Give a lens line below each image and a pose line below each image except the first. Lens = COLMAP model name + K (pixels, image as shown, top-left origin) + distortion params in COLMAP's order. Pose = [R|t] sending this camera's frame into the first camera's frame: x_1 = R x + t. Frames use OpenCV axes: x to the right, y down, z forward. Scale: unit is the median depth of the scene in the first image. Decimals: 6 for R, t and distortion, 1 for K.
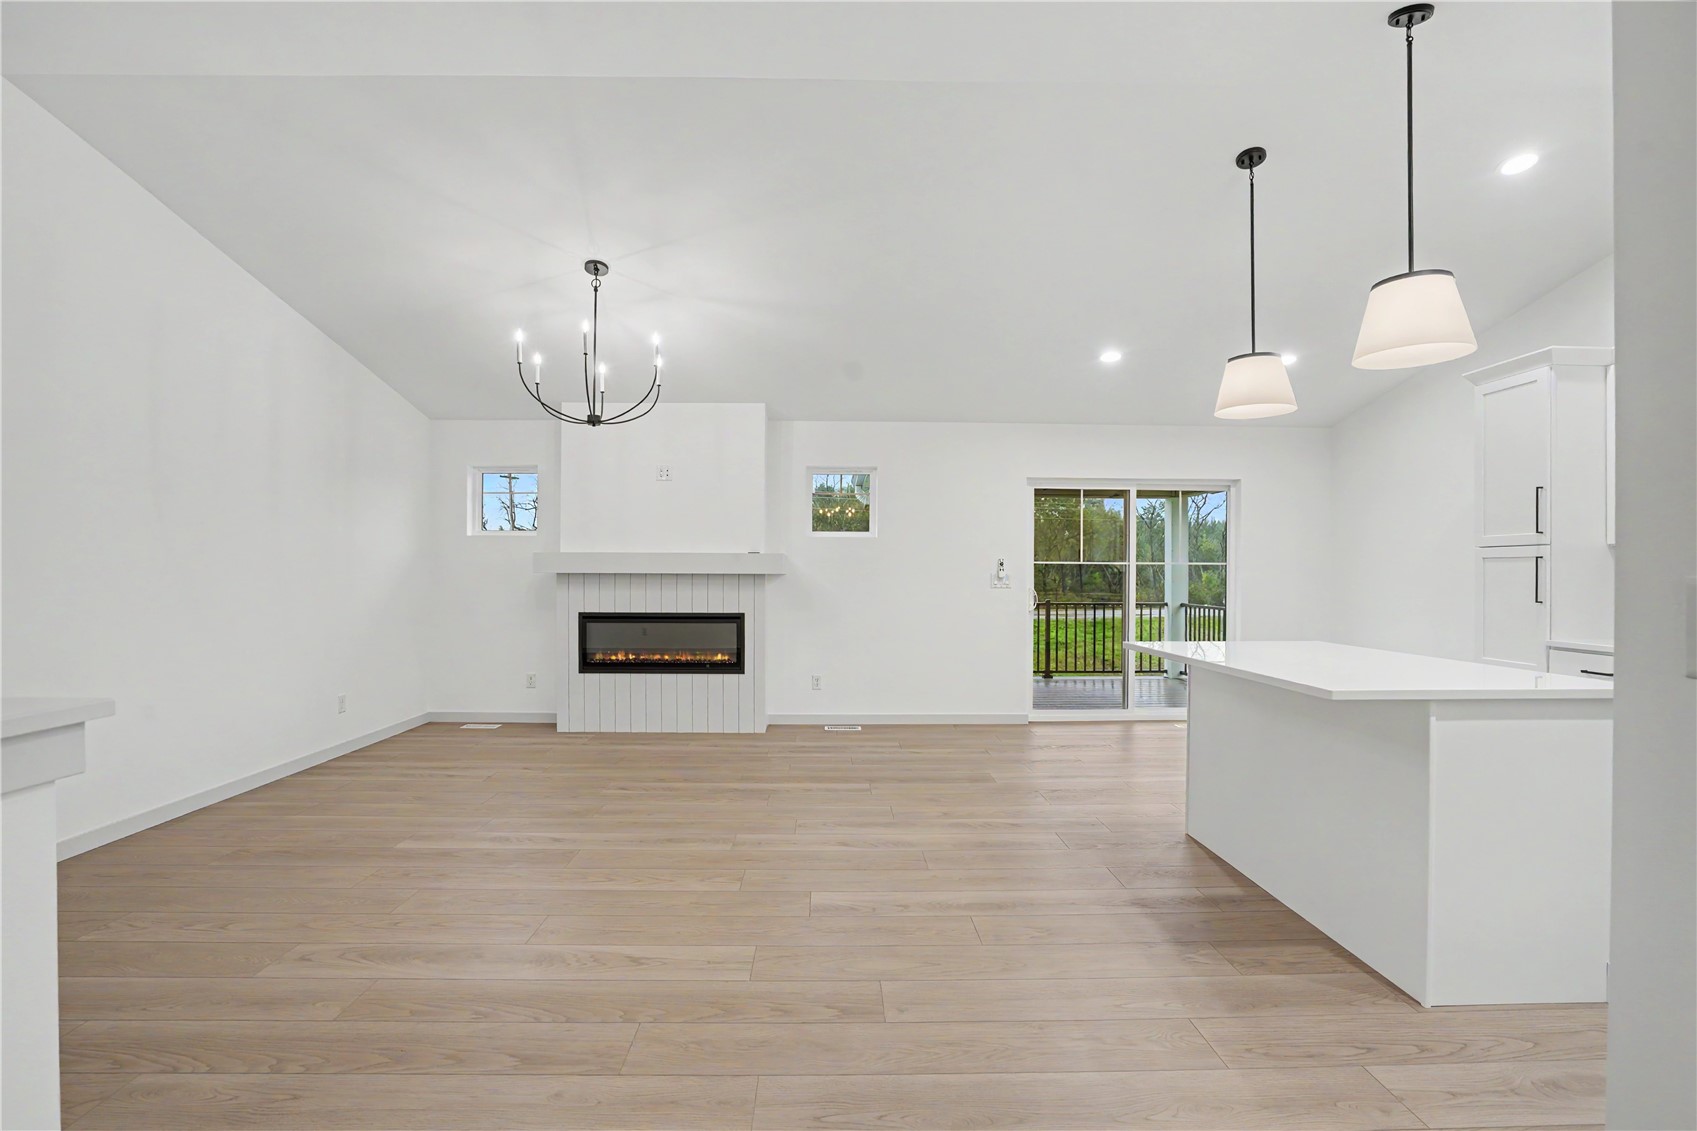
lens RADIAL K [[789.7, 0, 856.2], [0, 789.7, 572.6], [0, 0, 1]] dist [-0.038763, 0.002599]
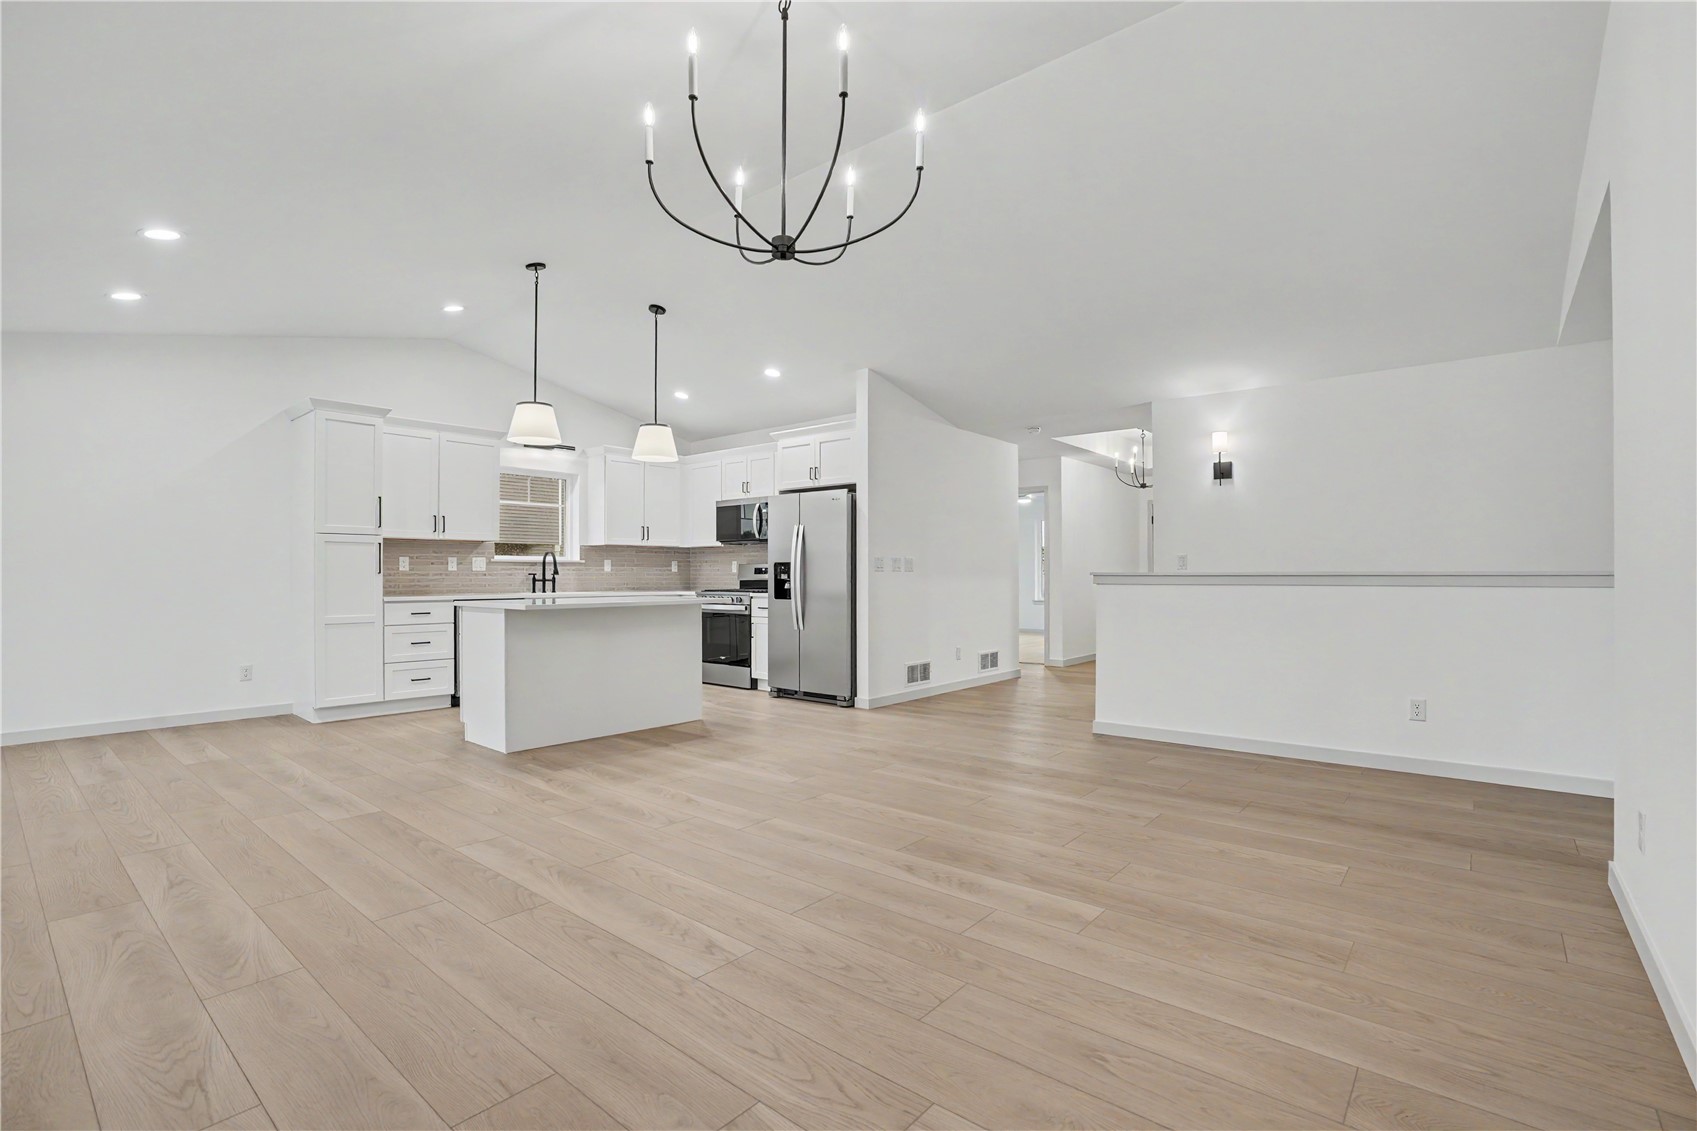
lens RADIAL K [[789.7, 0, 832.0], [0, 789.7, 574.3], [0, 0, 1]] dist [-0.038763, 0.002599]
pose [[-0.731894, -0.002640, 0.681413, -0.540341], [-0.002018, 0.999997, 0.001706, 0.024610], [-0.681415, -0.000126, -0.731897, 1.017446]]
